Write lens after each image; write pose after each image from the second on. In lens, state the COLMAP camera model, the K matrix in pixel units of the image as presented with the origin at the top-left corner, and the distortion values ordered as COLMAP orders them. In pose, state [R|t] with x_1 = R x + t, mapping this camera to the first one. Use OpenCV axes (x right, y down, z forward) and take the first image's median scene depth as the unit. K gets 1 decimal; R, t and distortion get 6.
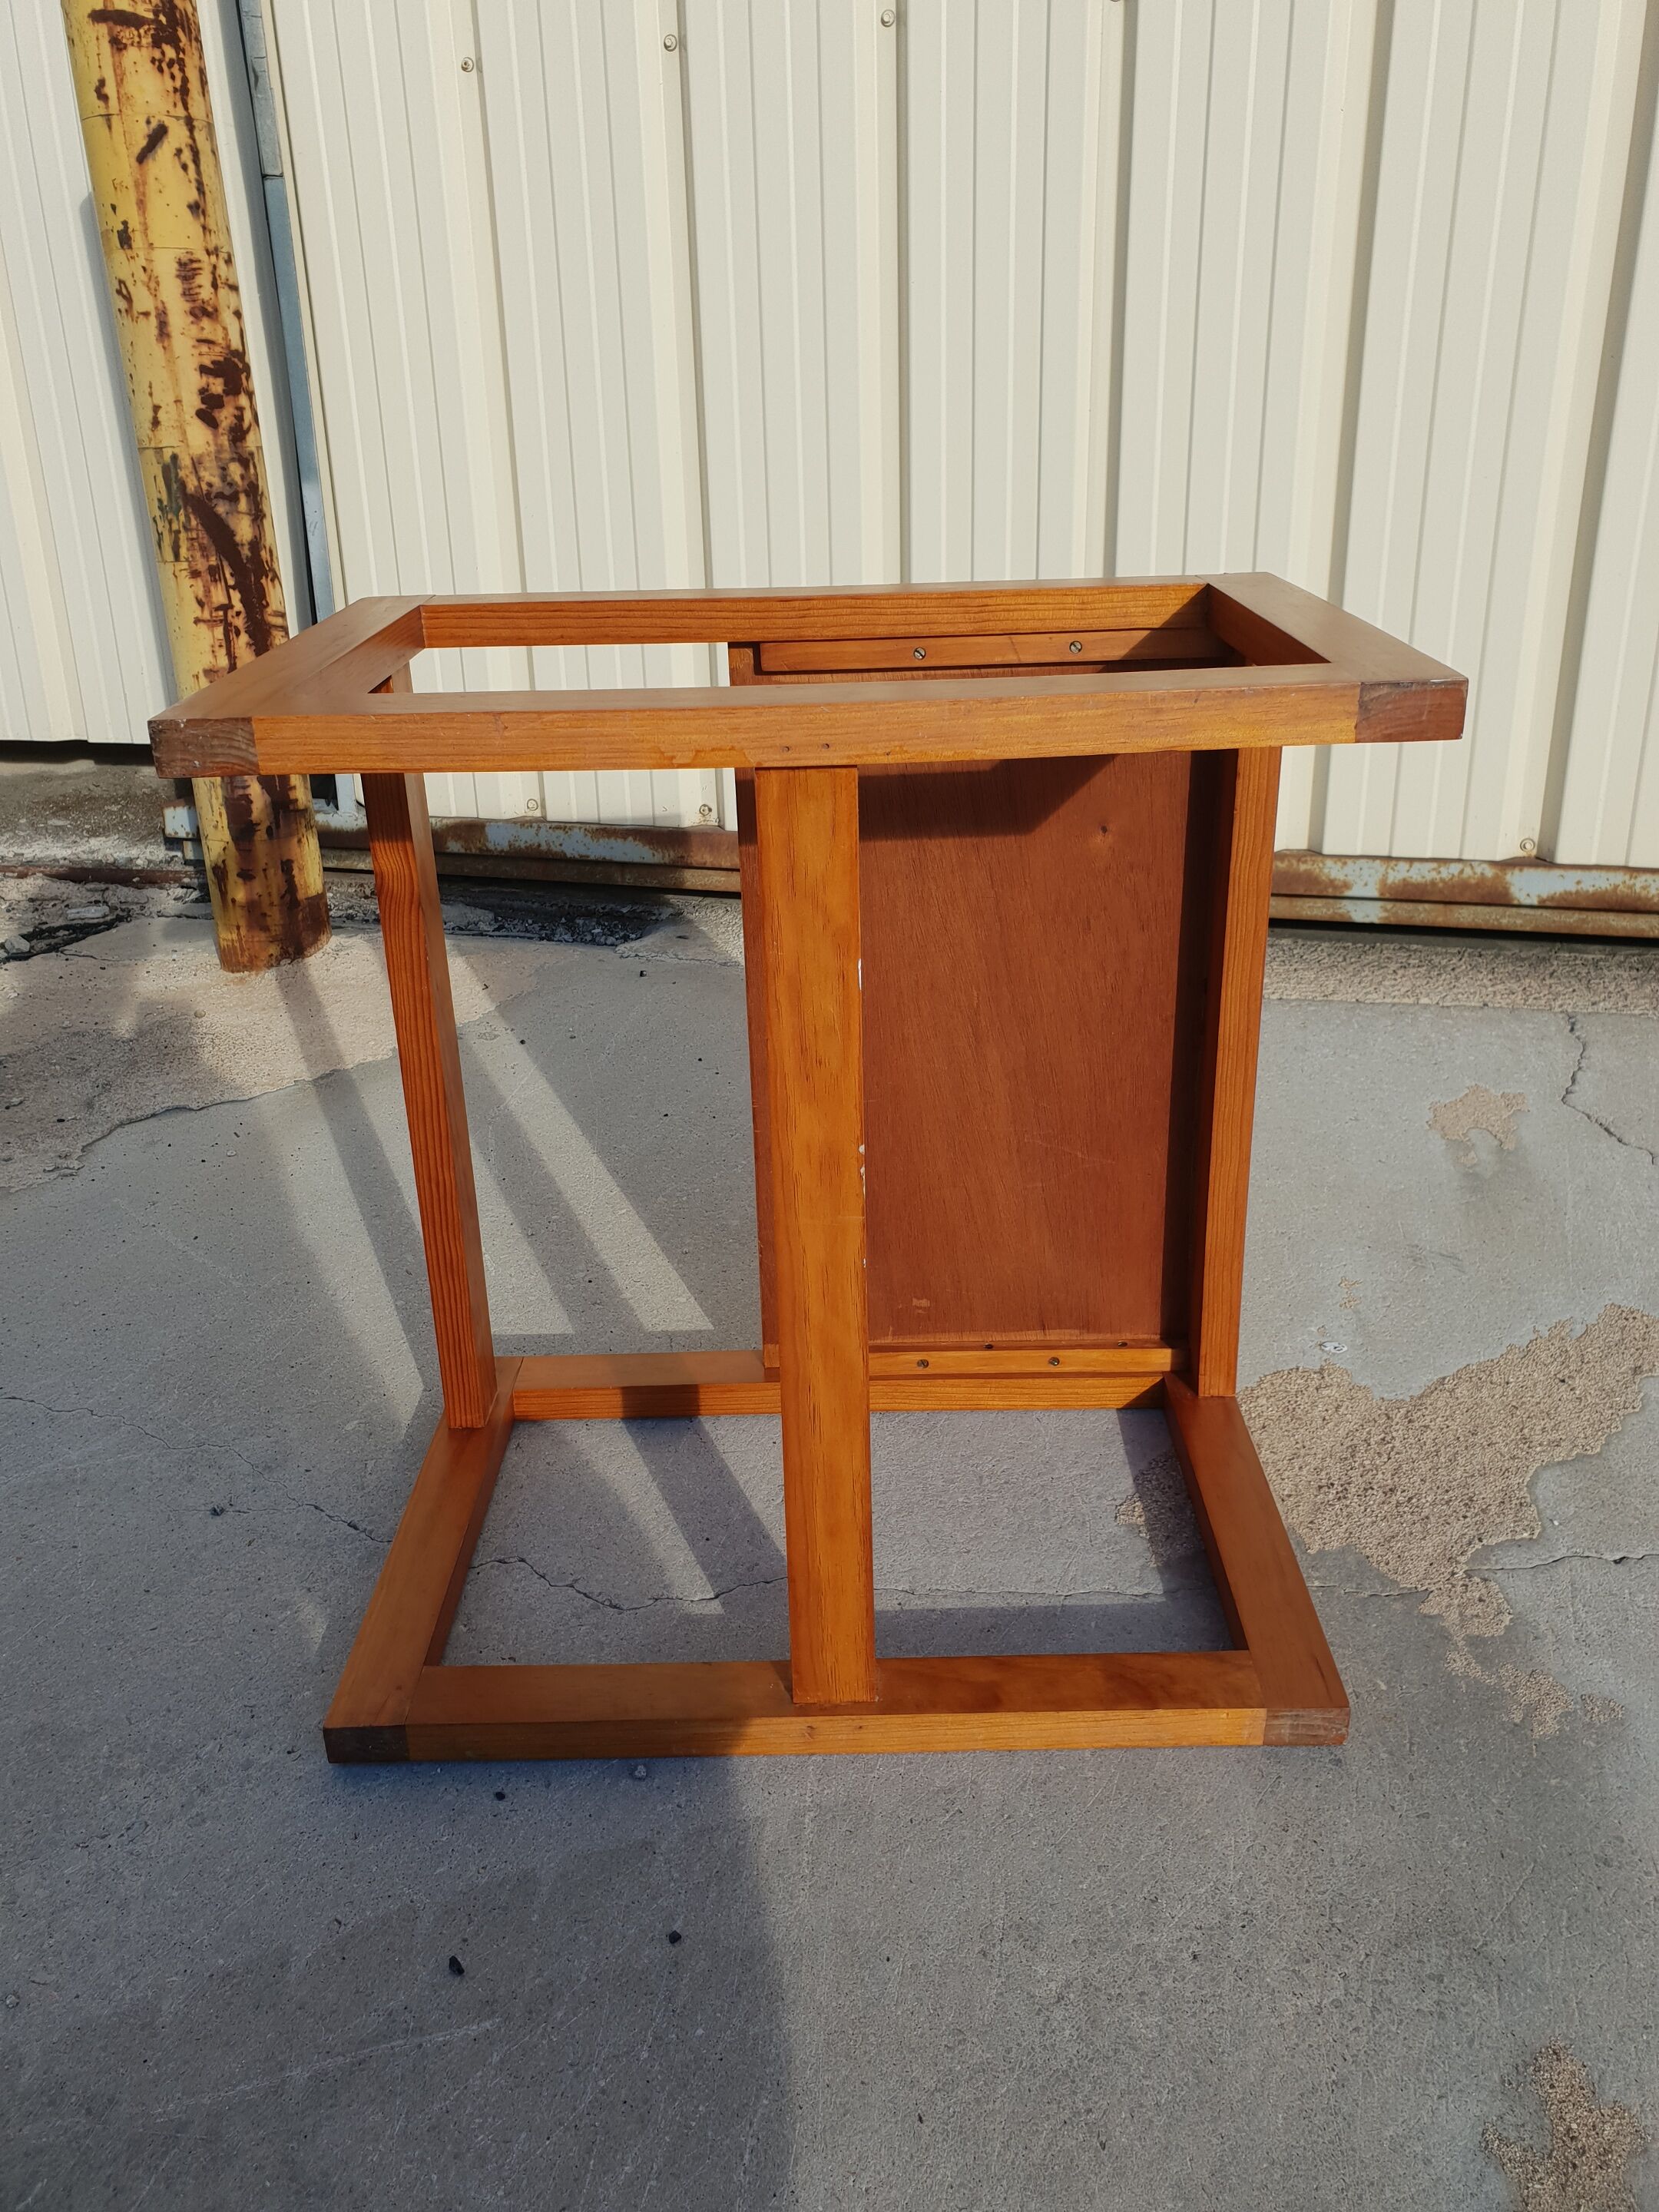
lens RADIAL K [[1710.5, 0, 843.1], [0, 1710.5, 1061.1], [0, 0, 1]] dist [0.024935, 0.010591]
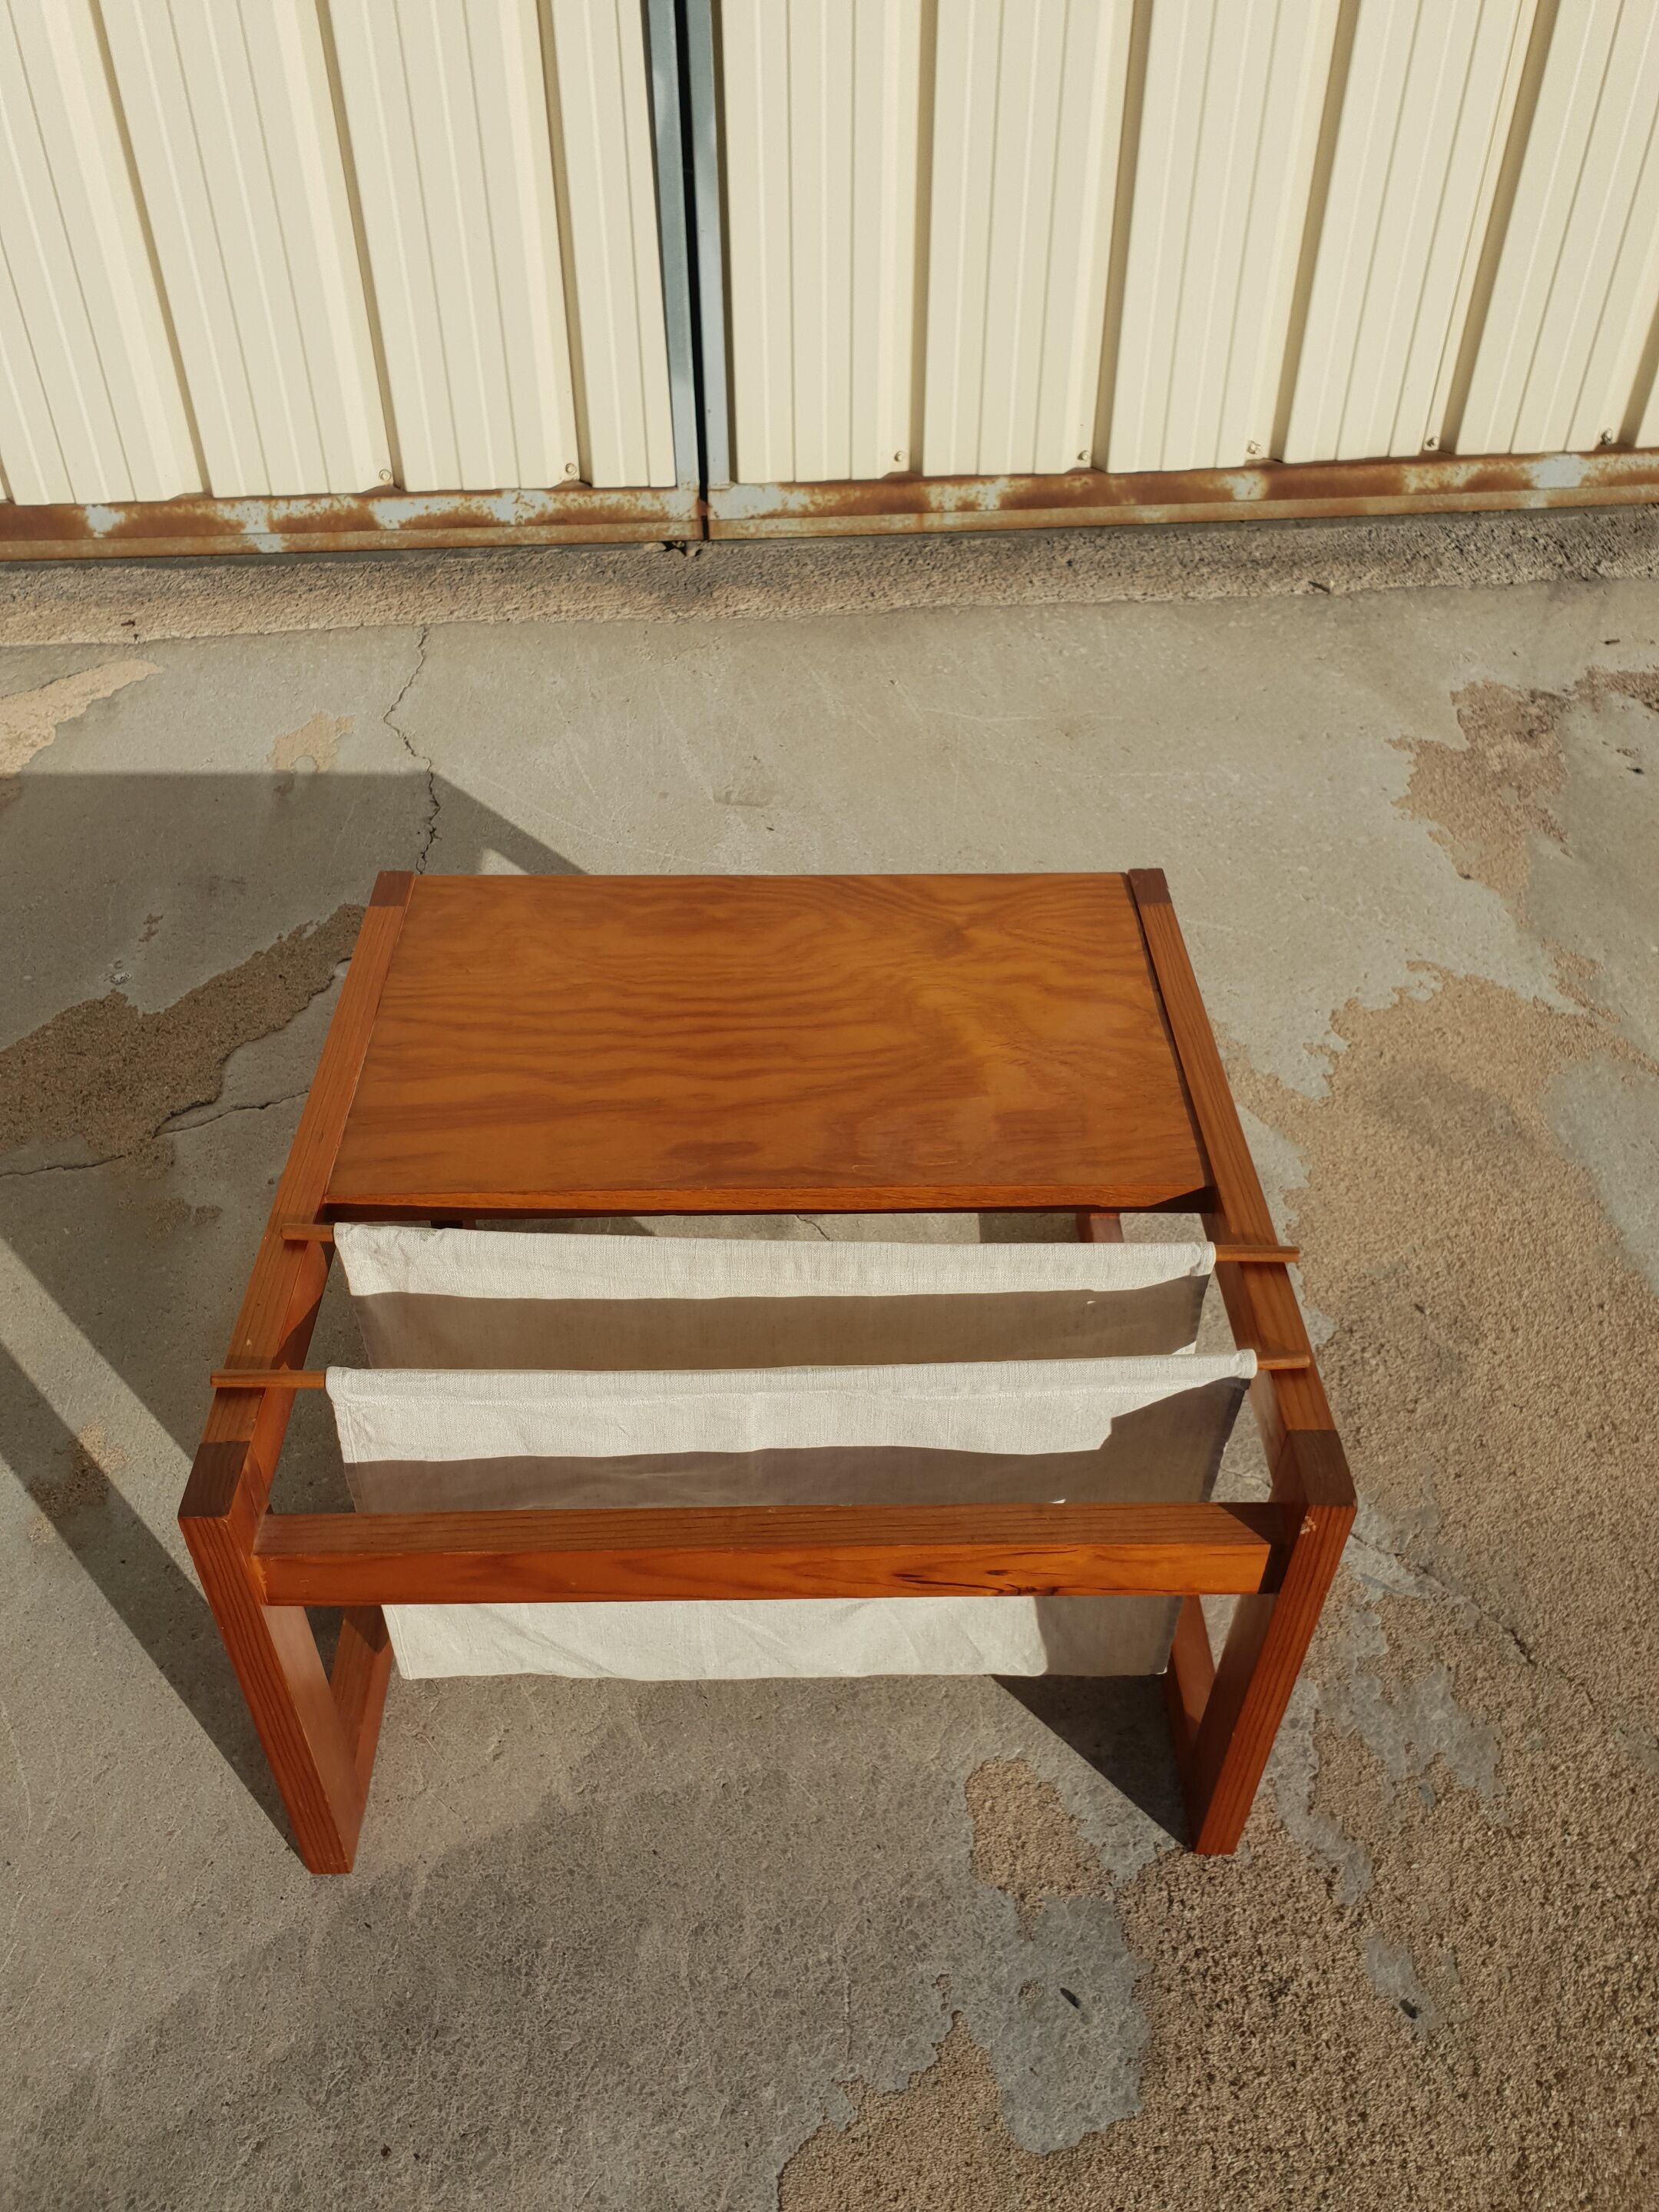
lens RADIAL K [[1729.2, 0, 826.7], [0, 1729.2, 1052.4], [0, 0, 1]] dist [-0.008154, 0.056940]
pose [[0.936645, -0.197911, 0.289010, 0.267031], [0.101892, 0.943347, 0.315777, -0.098577], [-0.335133, -0.266323, 0.903747, -0.276457]]
